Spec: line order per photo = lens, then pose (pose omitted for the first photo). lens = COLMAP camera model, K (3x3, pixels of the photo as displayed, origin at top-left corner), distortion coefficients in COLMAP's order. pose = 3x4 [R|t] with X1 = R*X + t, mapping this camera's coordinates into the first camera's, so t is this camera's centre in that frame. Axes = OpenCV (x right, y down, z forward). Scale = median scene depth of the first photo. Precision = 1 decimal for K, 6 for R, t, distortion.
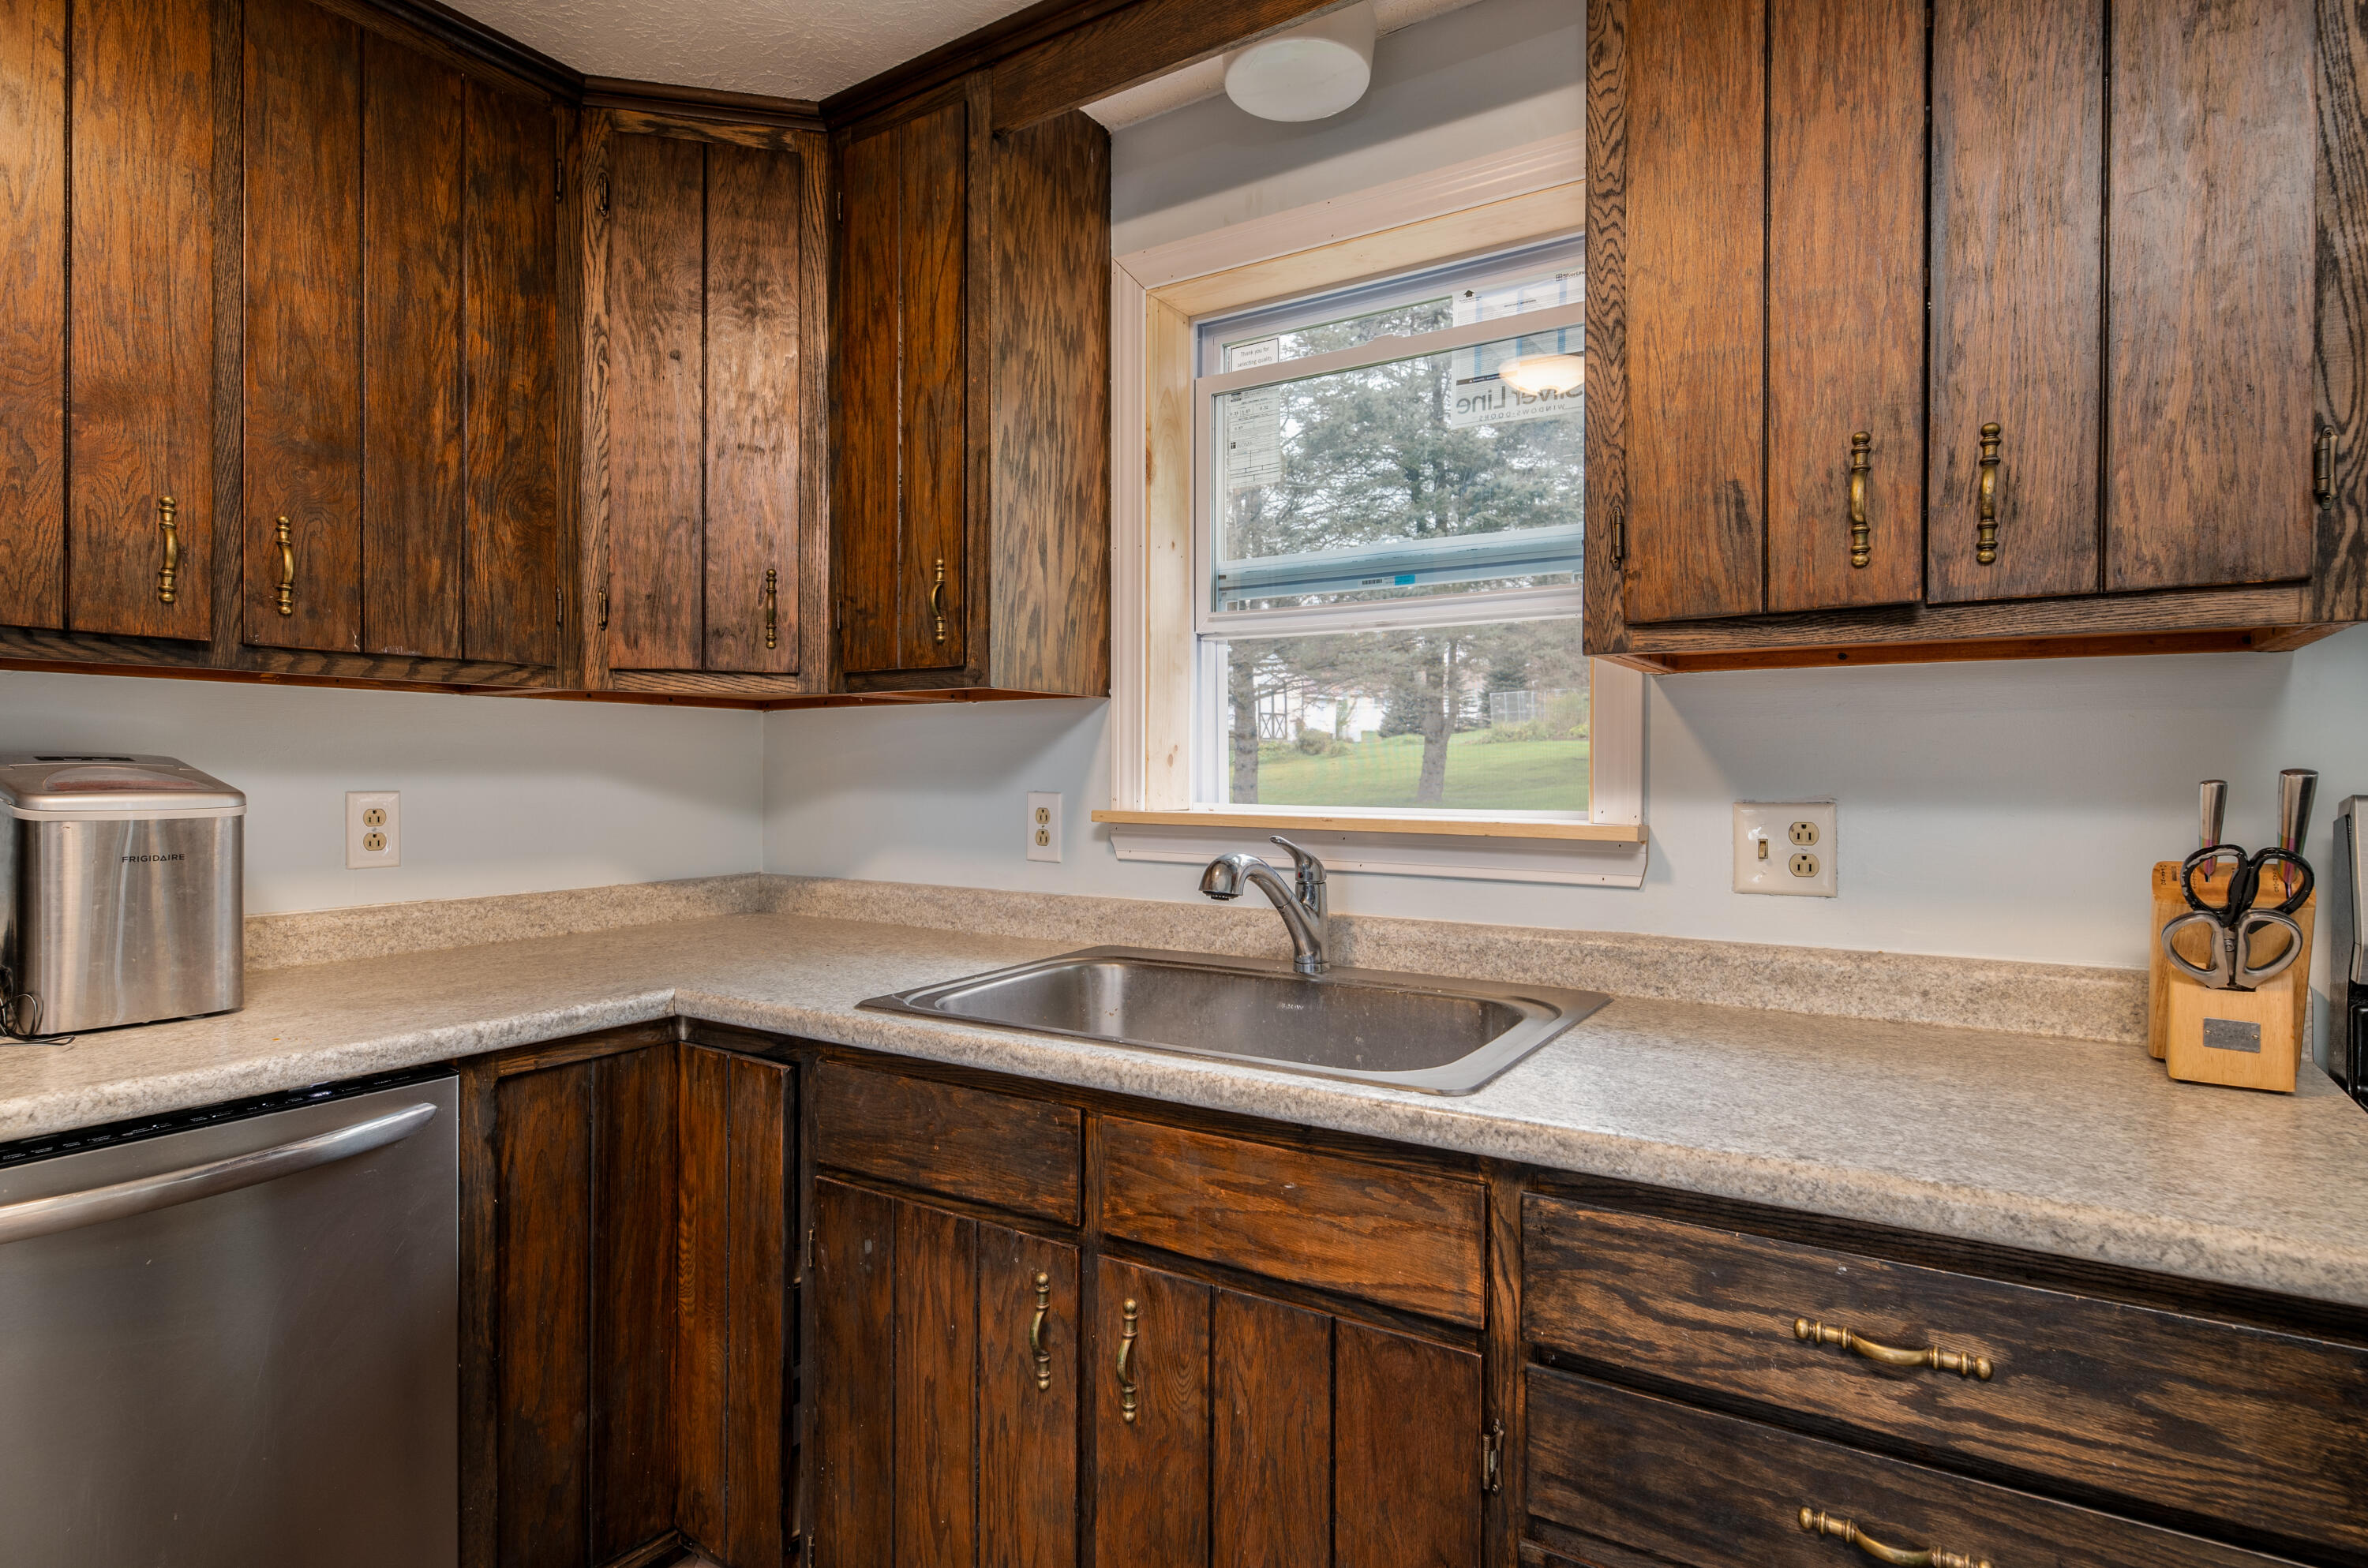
lens RADIAL K [[1210.6, 0, 1184.0], [0, 1210.6, 784.0], [0, 0, 1]] dist [0.002281, 0.000444]
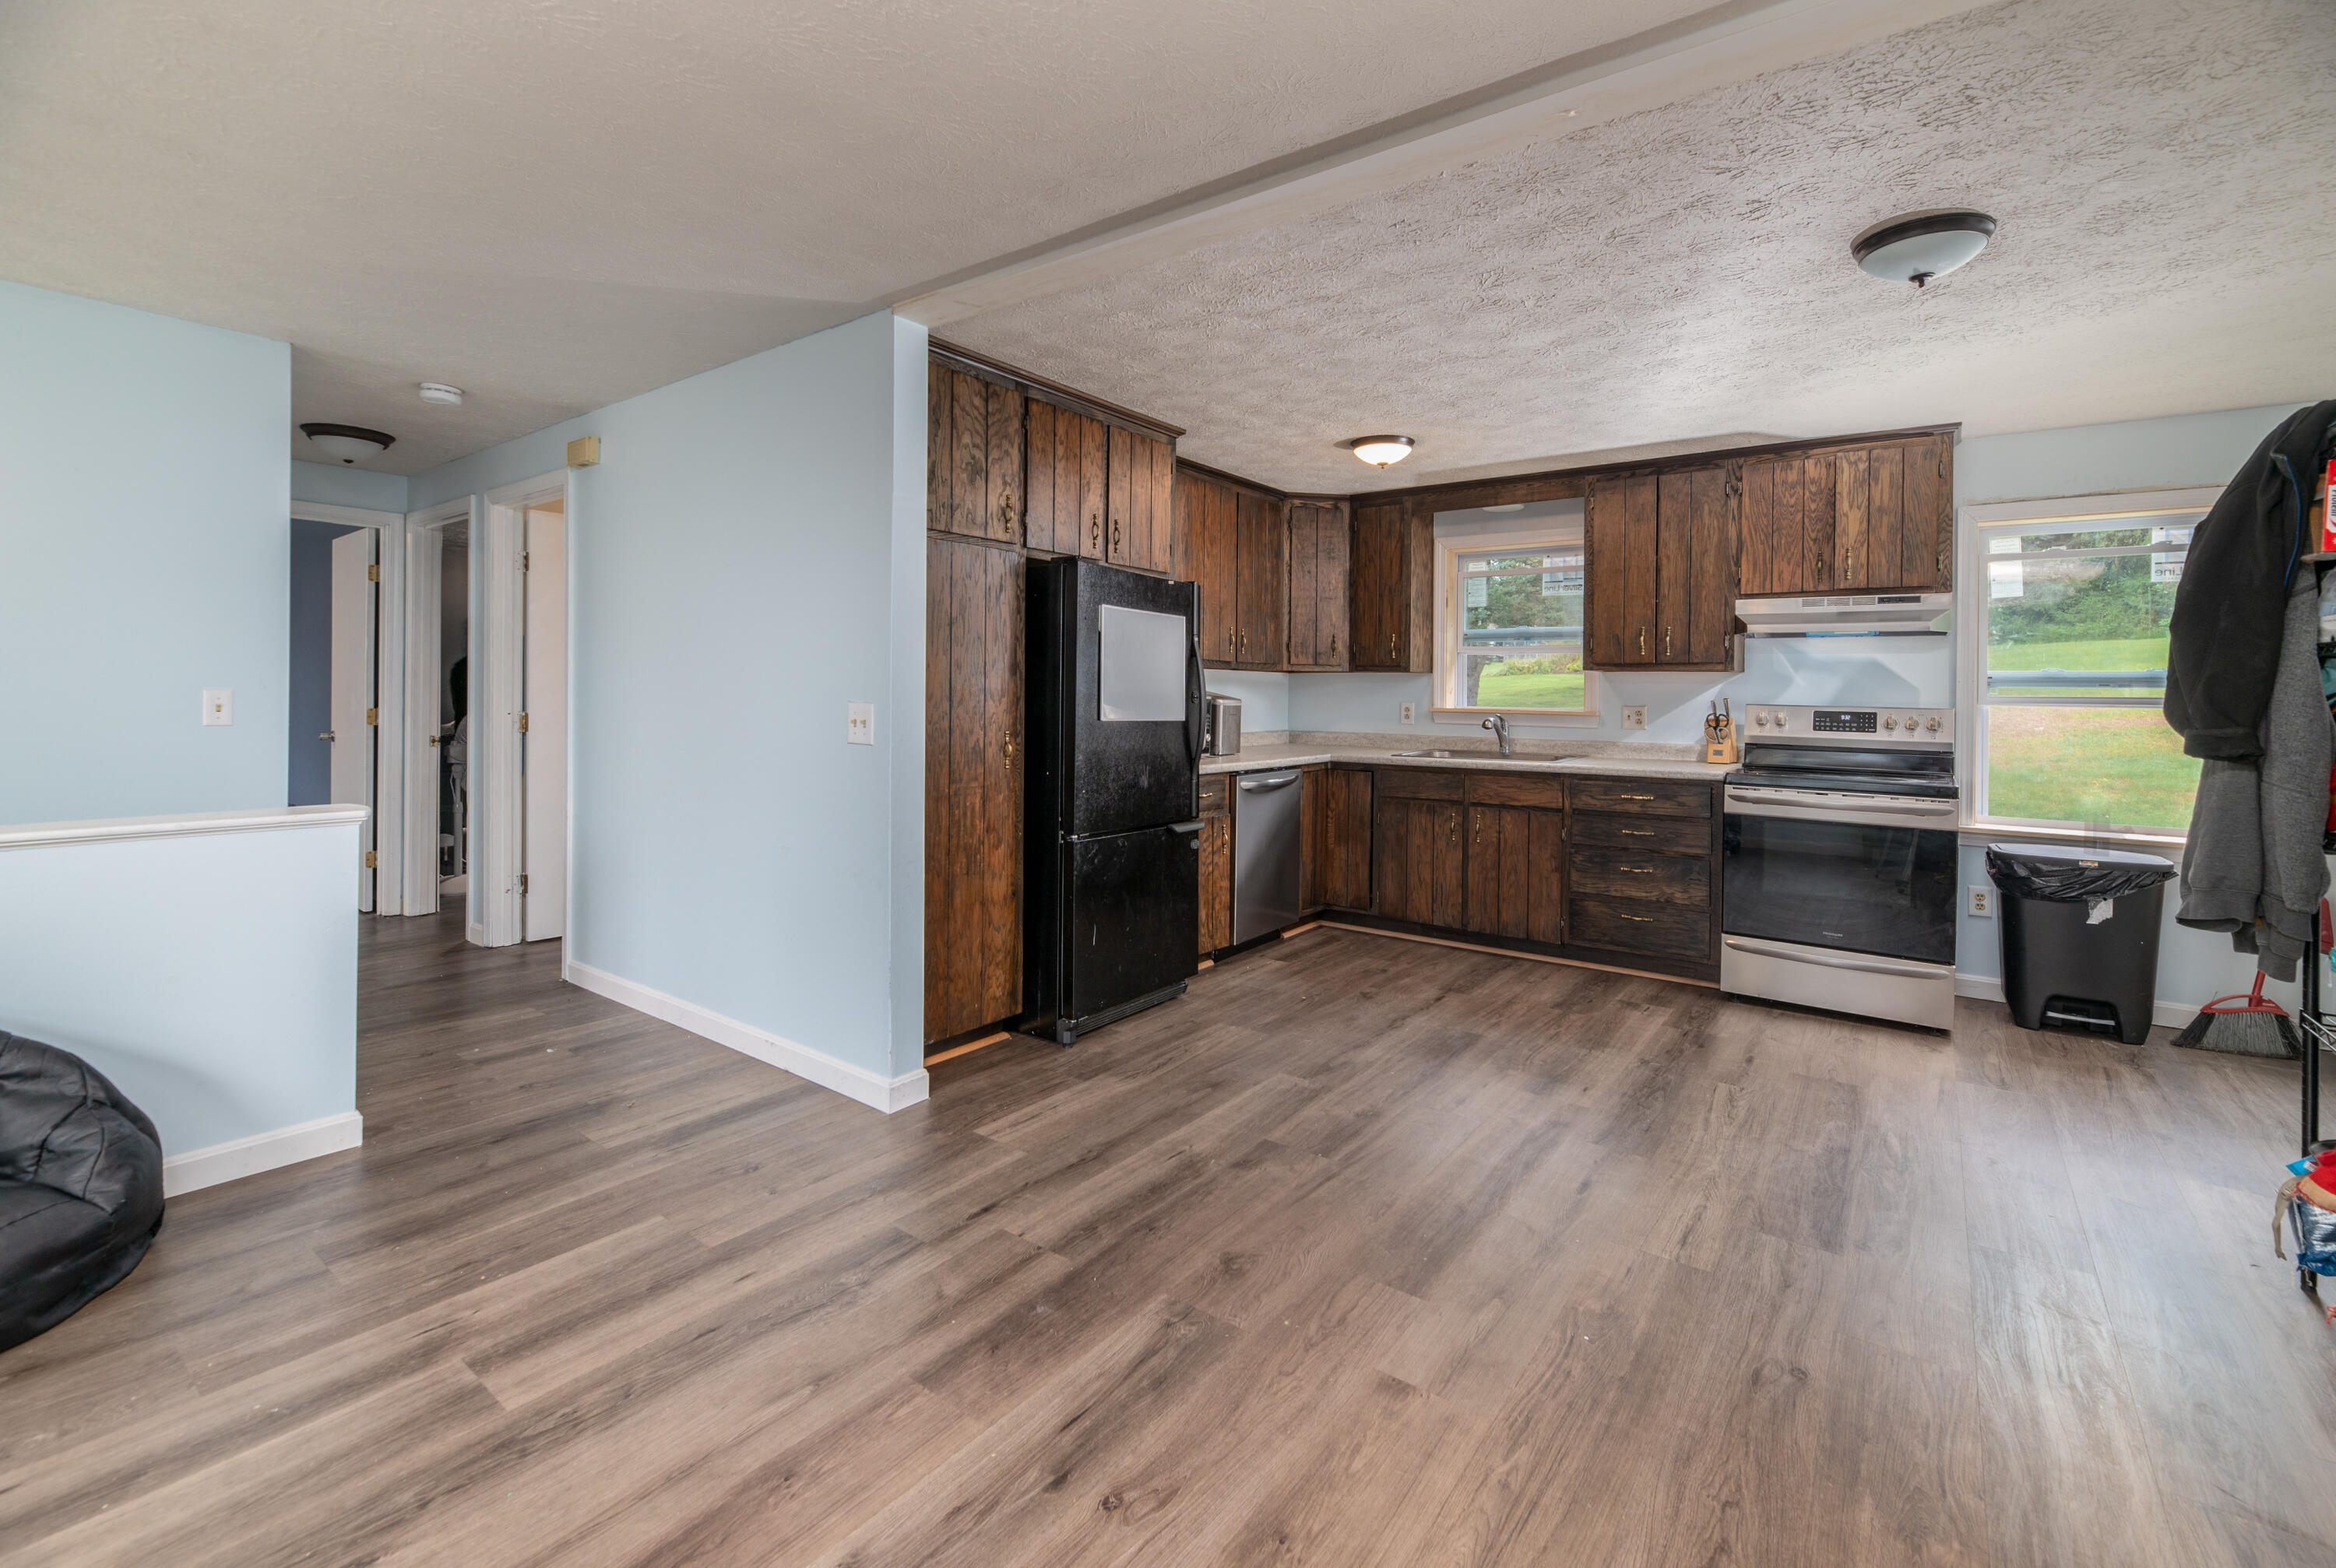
lens RADIAL K [[1007.7, 0, 1182.9], [0, 1007.7, 691.8], [0, 0, 1]] dist [-0.001602, -0.000050]
pose [[0.998522, 0.009017, -0.053599, -0.721023], [-0.009673, 0.999881, -0.011993, 0.021822], [0.053485, 0.012494, 0.998491, -2.130950]]
